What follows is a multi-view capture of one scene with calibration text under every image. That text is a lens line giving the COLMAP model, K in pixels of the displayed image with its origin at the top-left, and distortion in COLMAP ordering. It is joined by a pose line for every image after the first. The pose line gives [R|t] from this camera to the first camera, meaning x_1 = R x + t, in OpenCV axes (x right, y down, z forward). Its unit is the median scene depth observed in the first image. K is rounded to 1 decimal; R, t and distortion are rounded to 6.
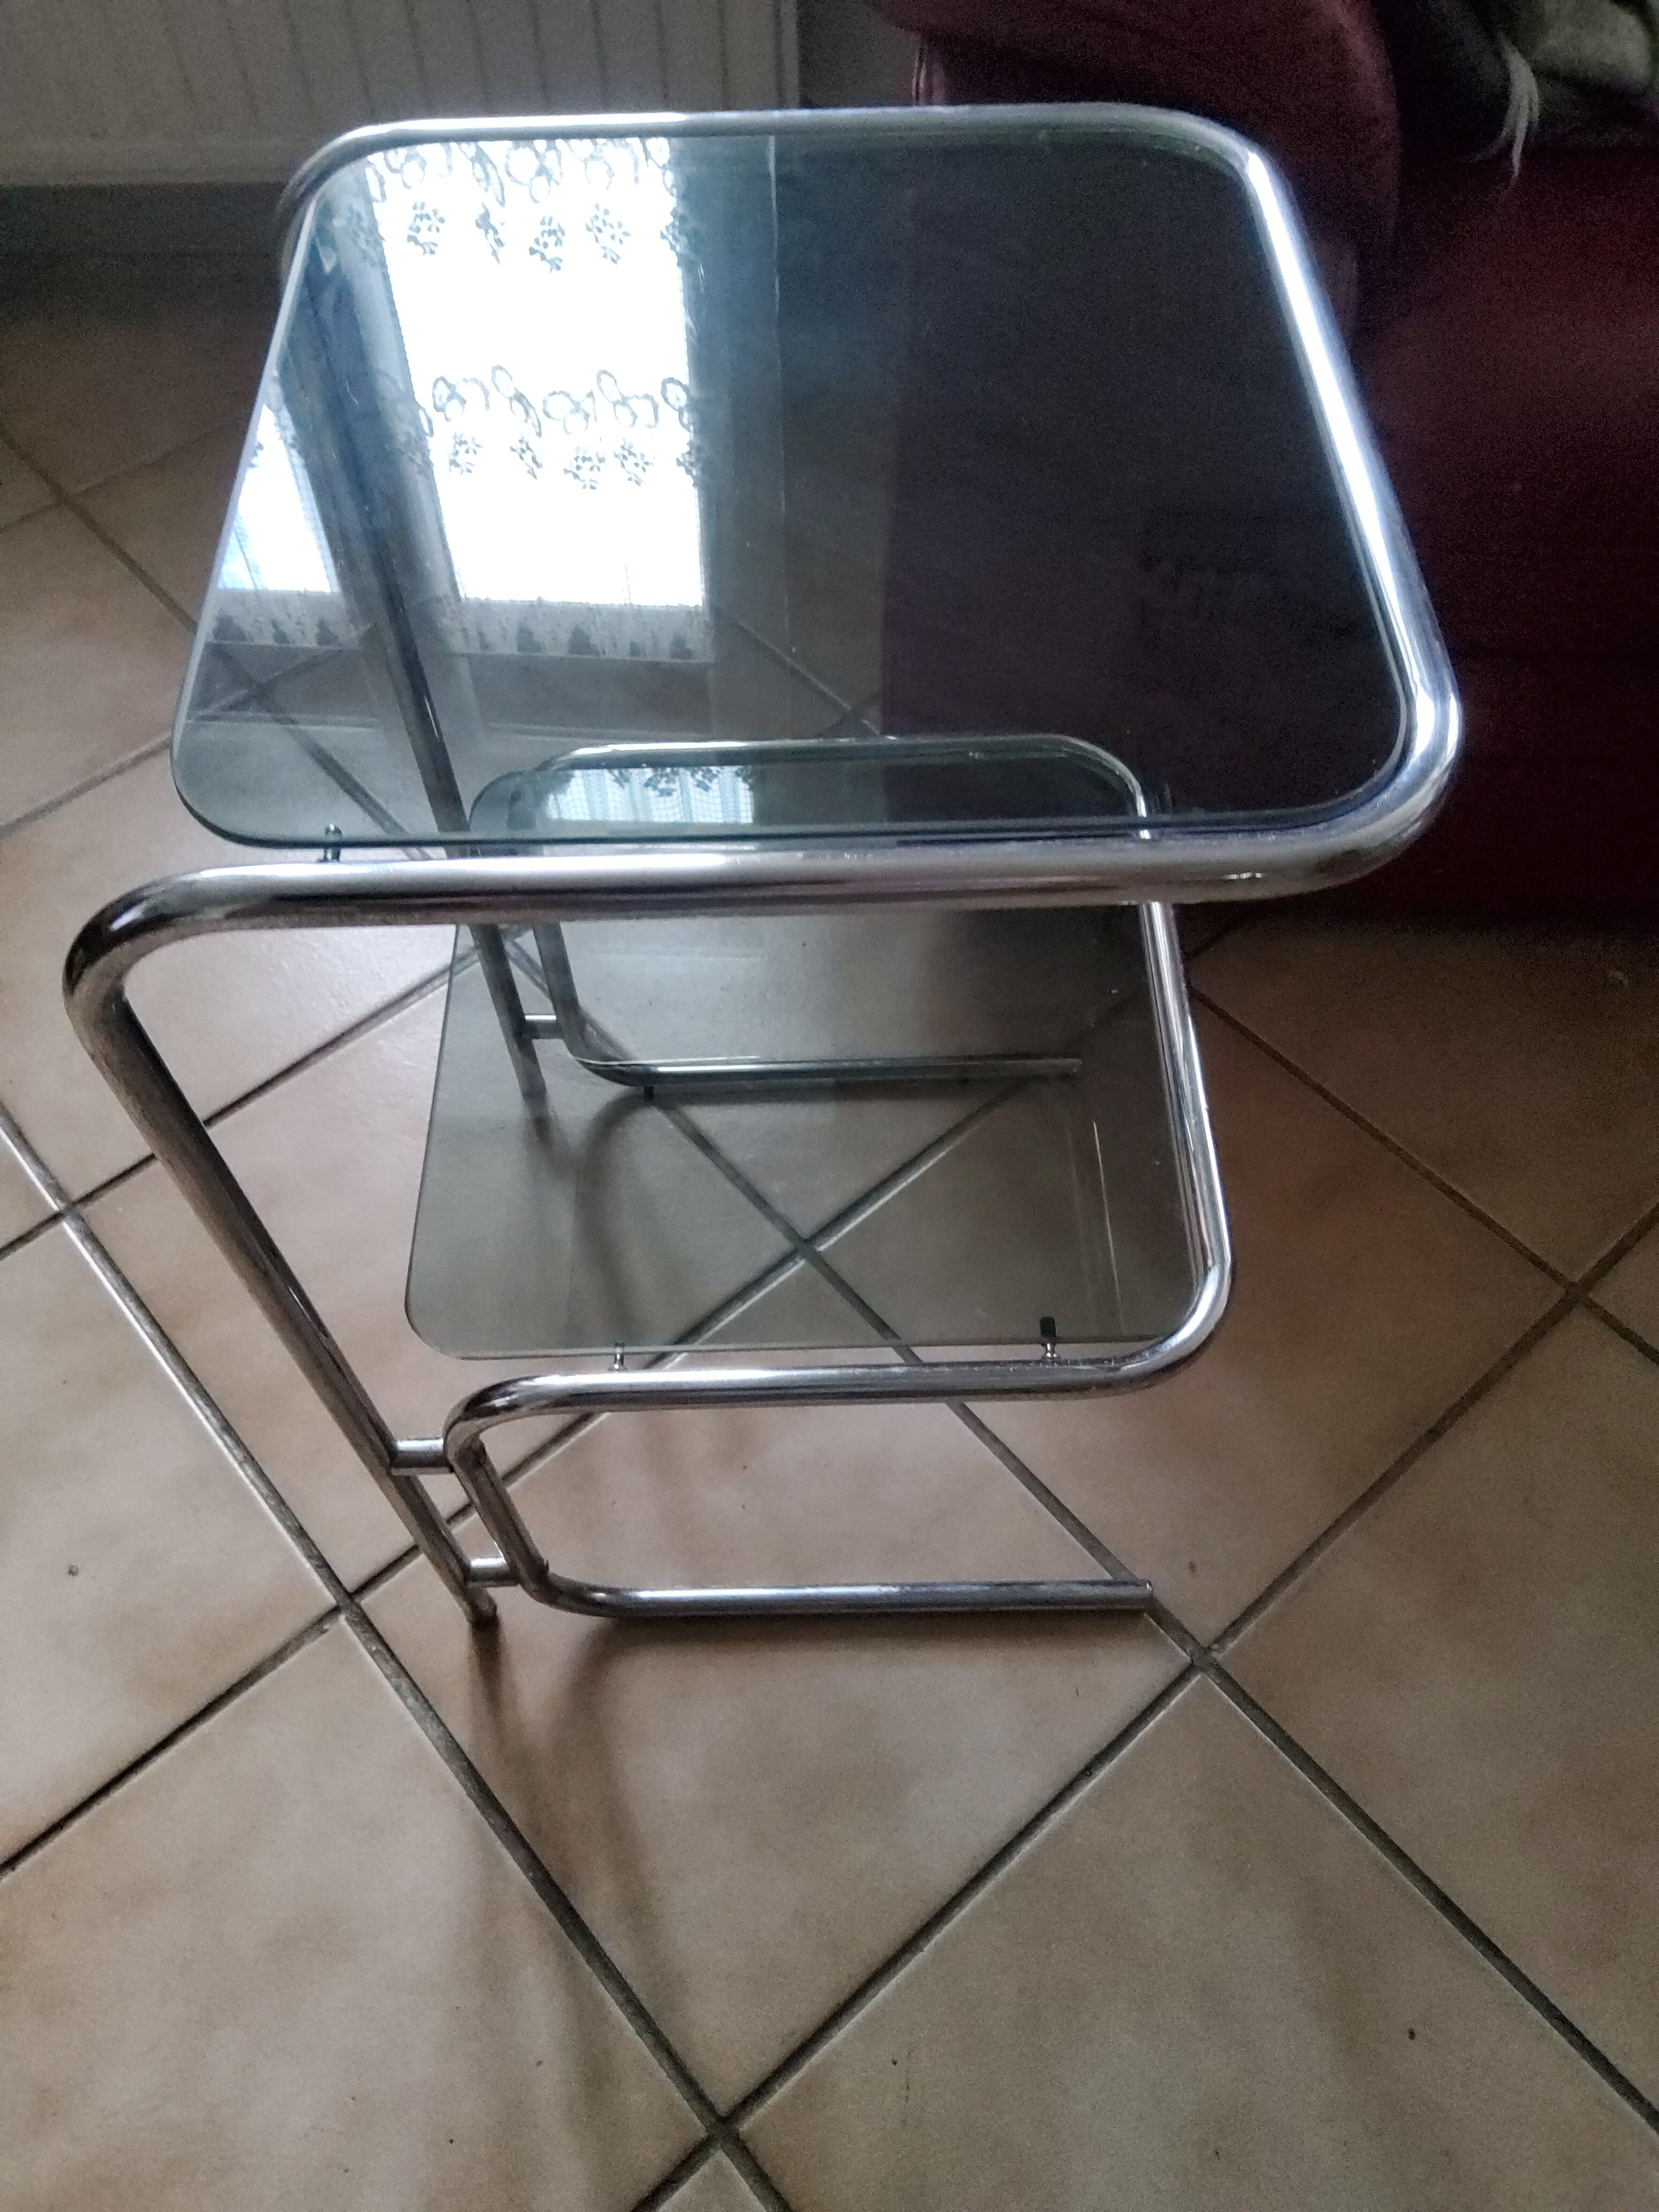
lens RADIAL K [[1650.2, 0, 827.2], [0, 1650.2, 1089.1], [0, 0, 1]] dist [0.025461, -0.053482]
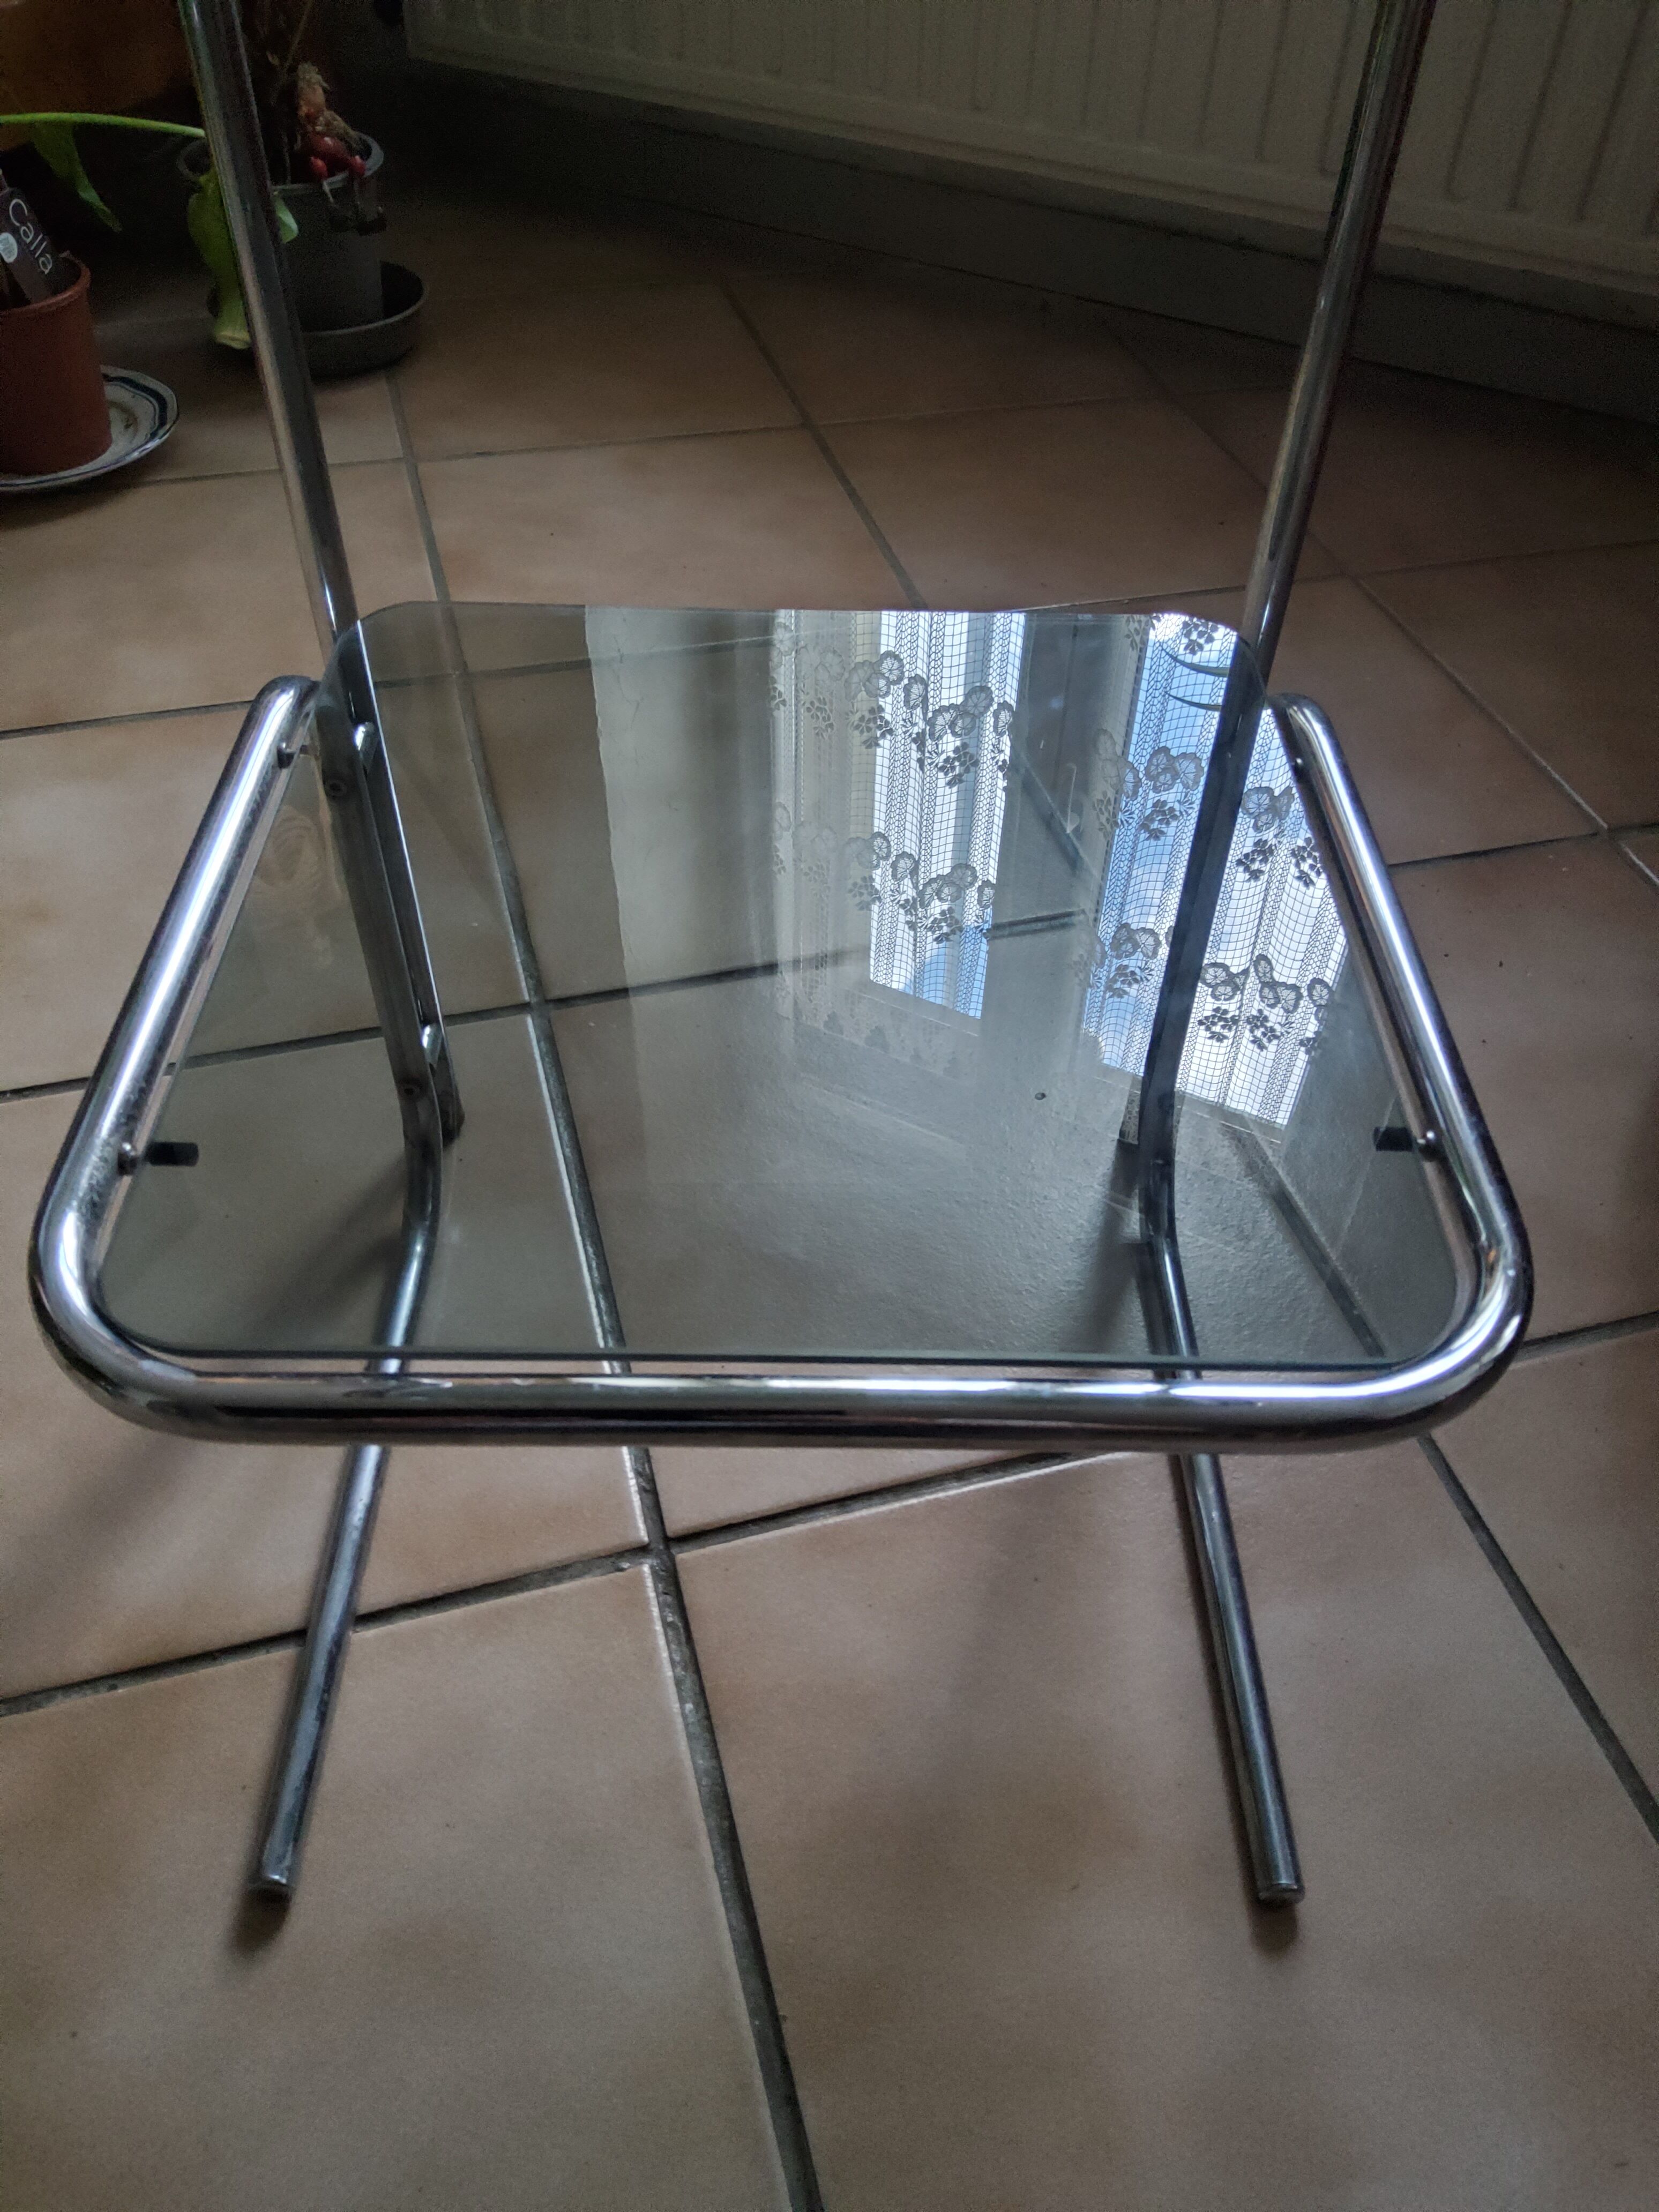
lens RADIAL K [[1650.2, 0, 822.1], [0, 1650.2, 1097.1], [0, 0, 1]] dist [0.025461, -0.053482]
pose [[0.899764, 0.329258, -0.286382, -0.051651], [-0.374221, 0.919767, -0.118266, 0.117414], [0.224465, 0.213581, 0.950788, 0.175061]]
